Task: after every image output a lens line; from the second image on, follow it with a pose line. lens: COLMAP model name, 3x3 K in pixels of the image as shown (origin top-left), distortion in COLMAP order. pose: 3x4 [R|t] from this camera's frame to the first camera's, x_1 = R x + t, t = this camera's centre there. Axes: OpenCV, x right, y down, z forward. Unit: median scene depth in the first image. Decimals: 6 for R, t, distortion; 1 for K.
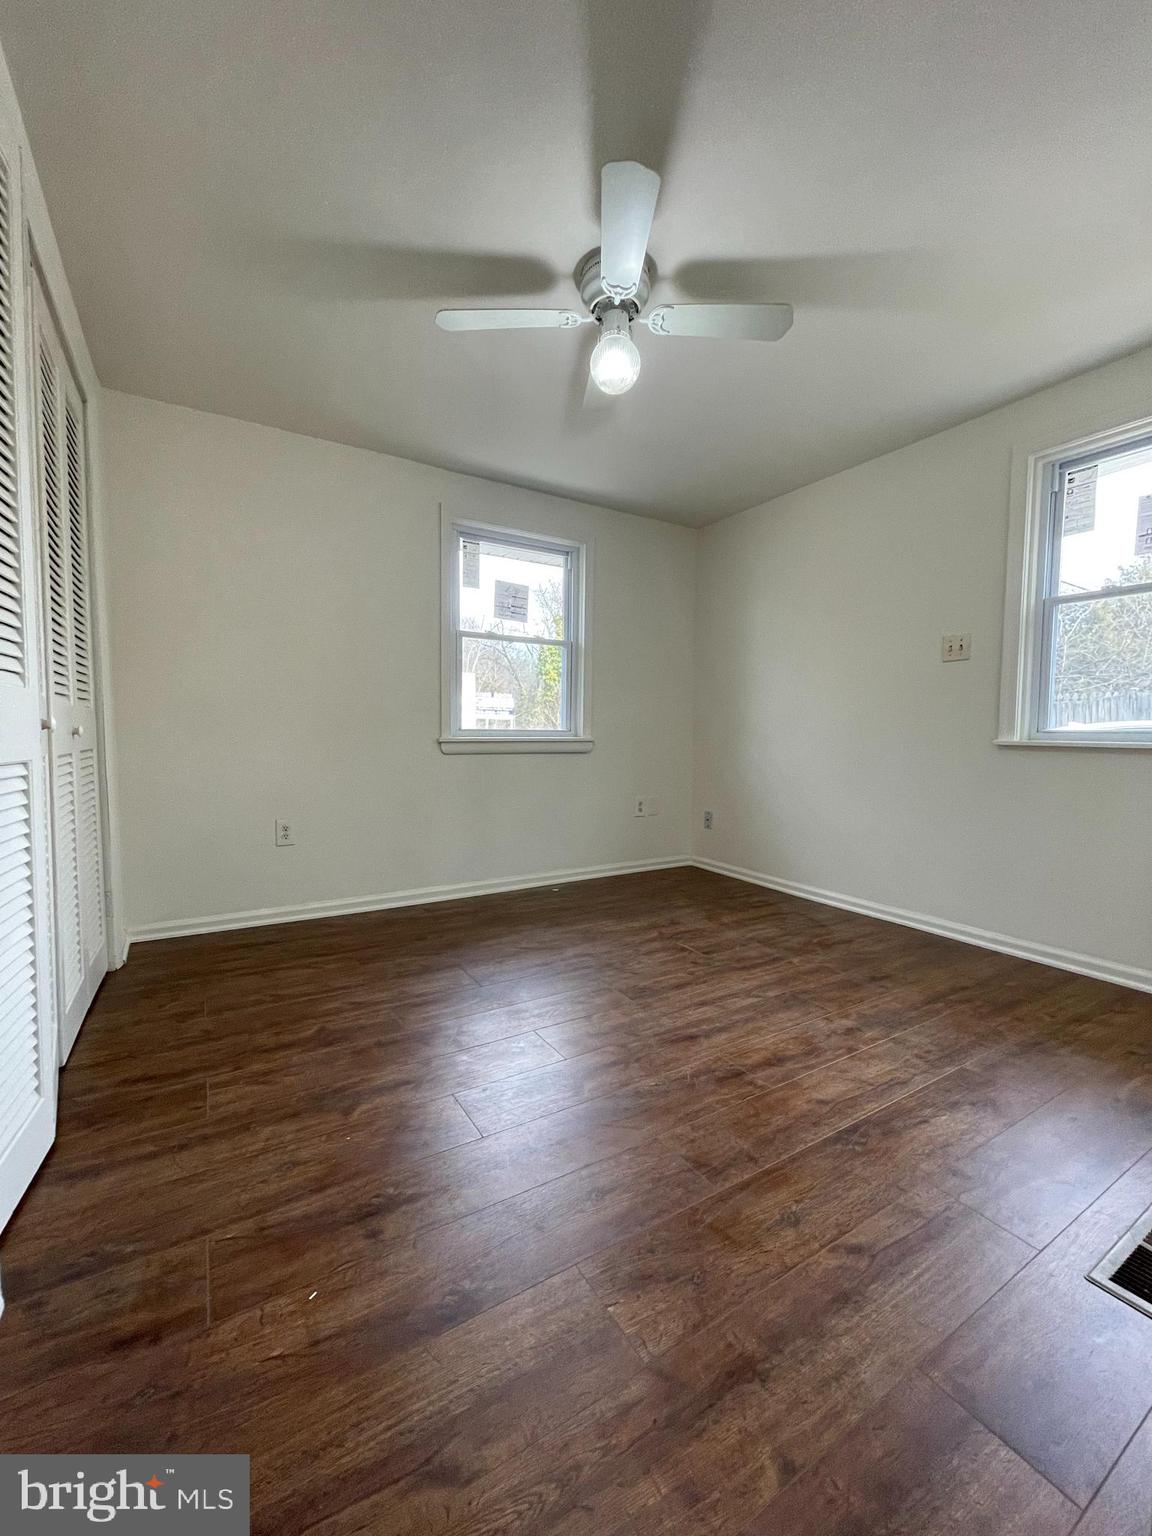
lens RADIAL K [[628.6, 0, 576.0], [0, 628.6, 768.0], [0, 0, 1]] dist [0.009816, 0.000182]
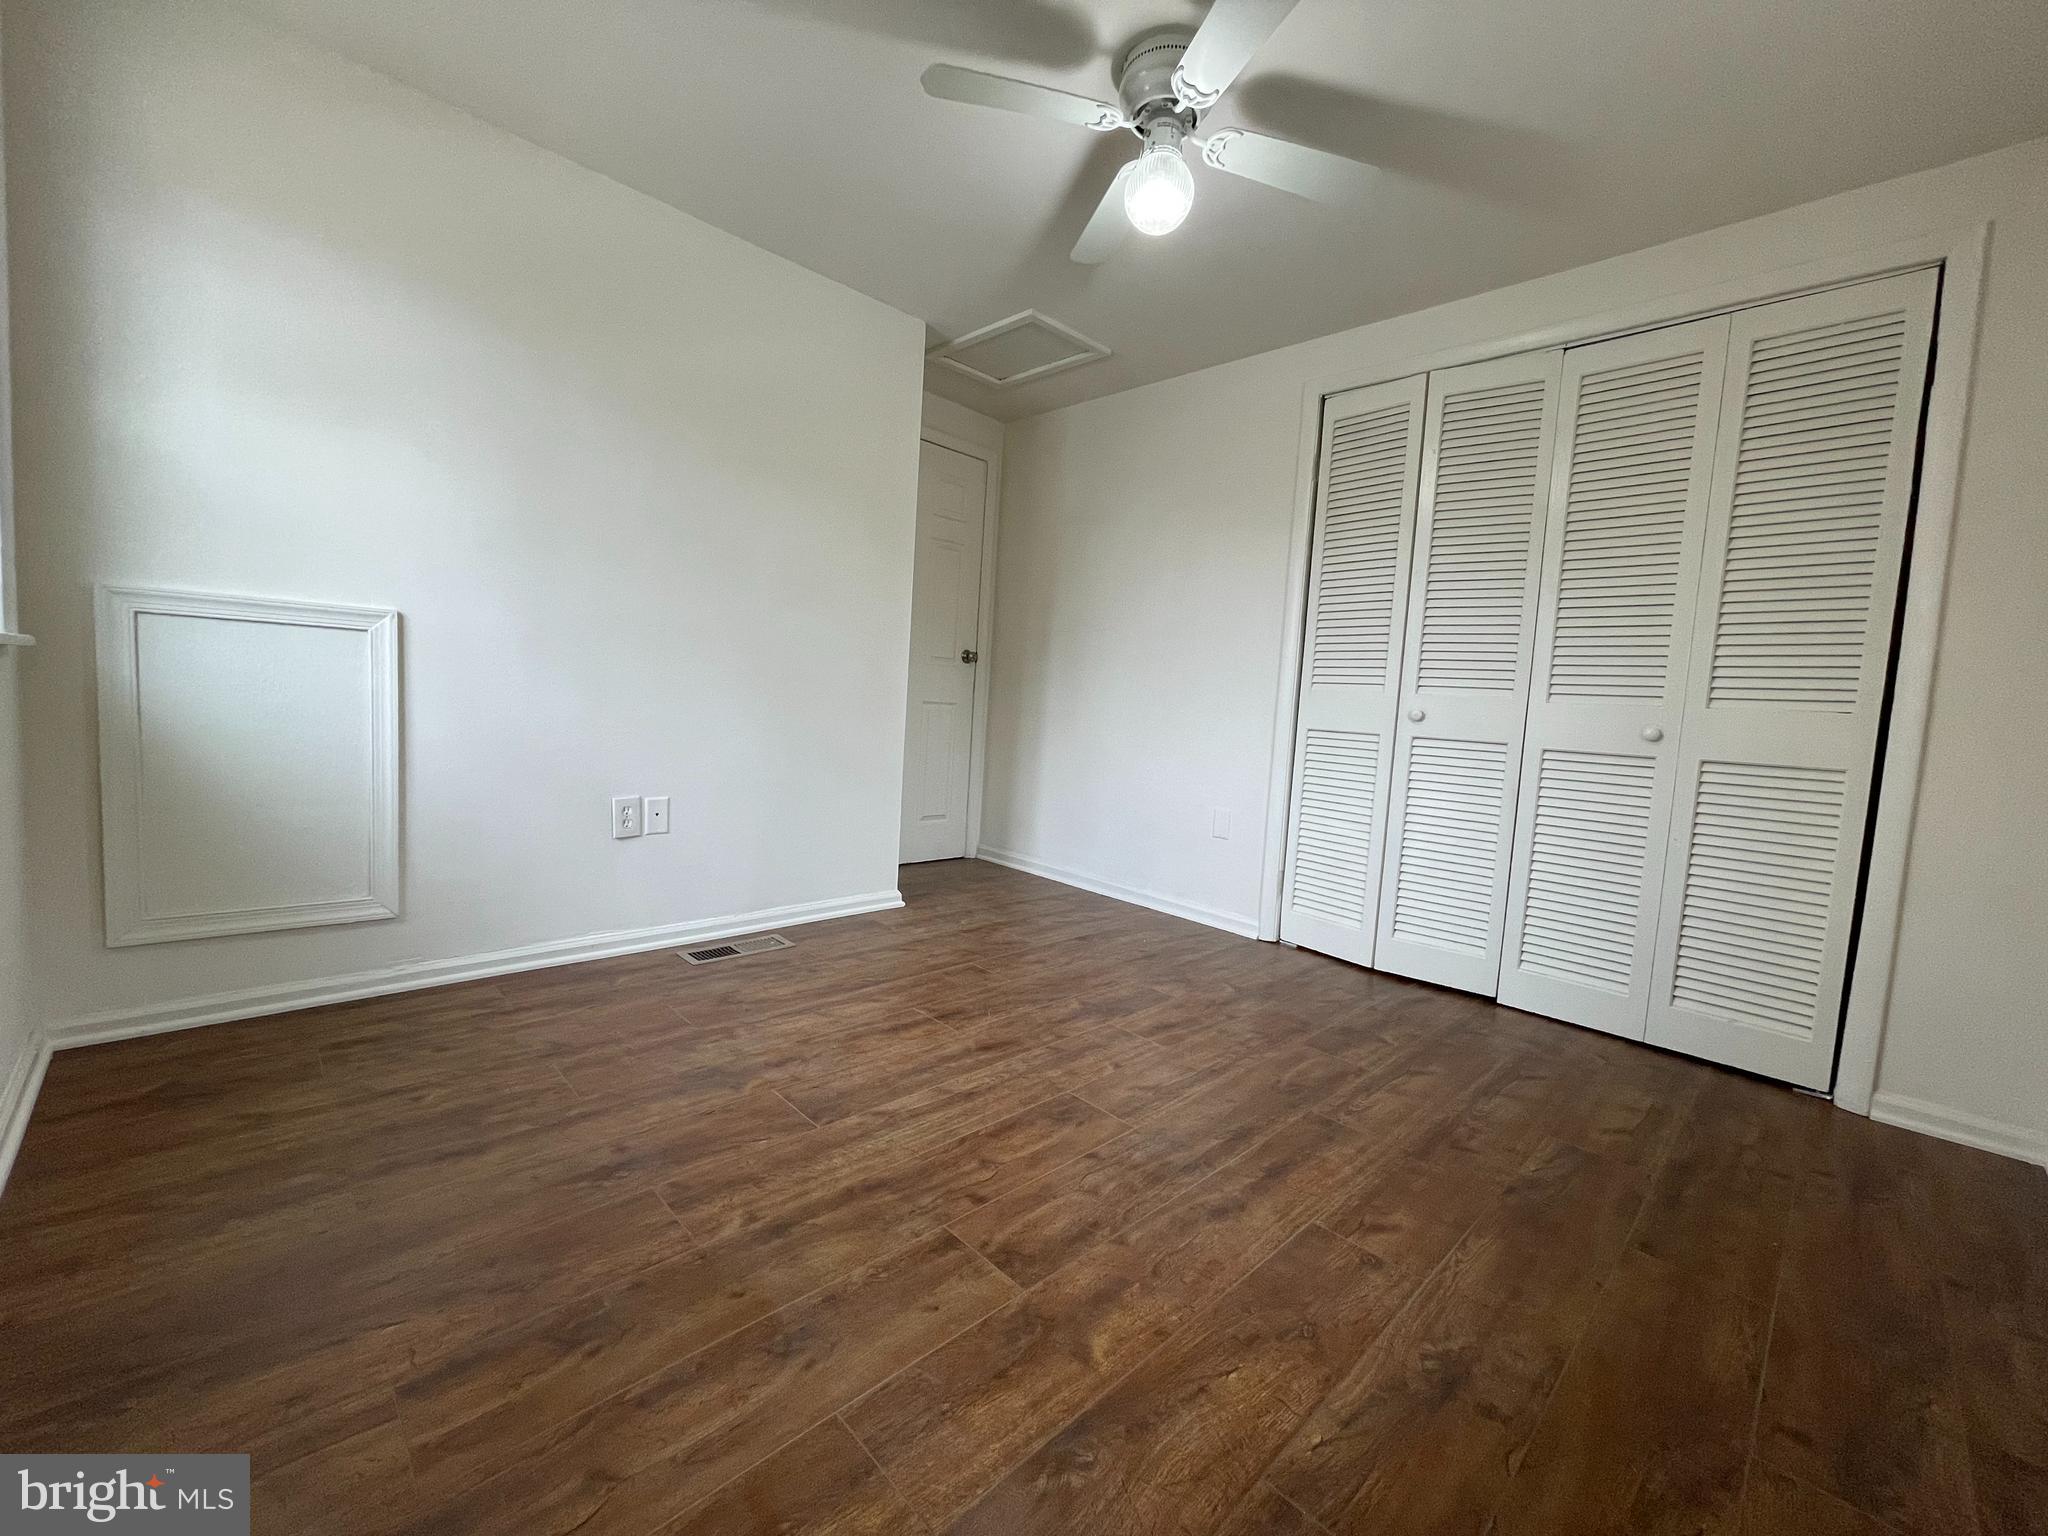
lens RADIAL K [[838.1, 0, 1024.0], [0, 838.1, 768.0], [0, 0, 1]] dist [0.009816, 0.000182]
pose [[-0.972307, -0.053308, -0.227548, 0.368442], [-0.085977, 0.986948, 0.136166, -0.090117], [0.217320, 0.151959, -0.964199, 1.832181]]
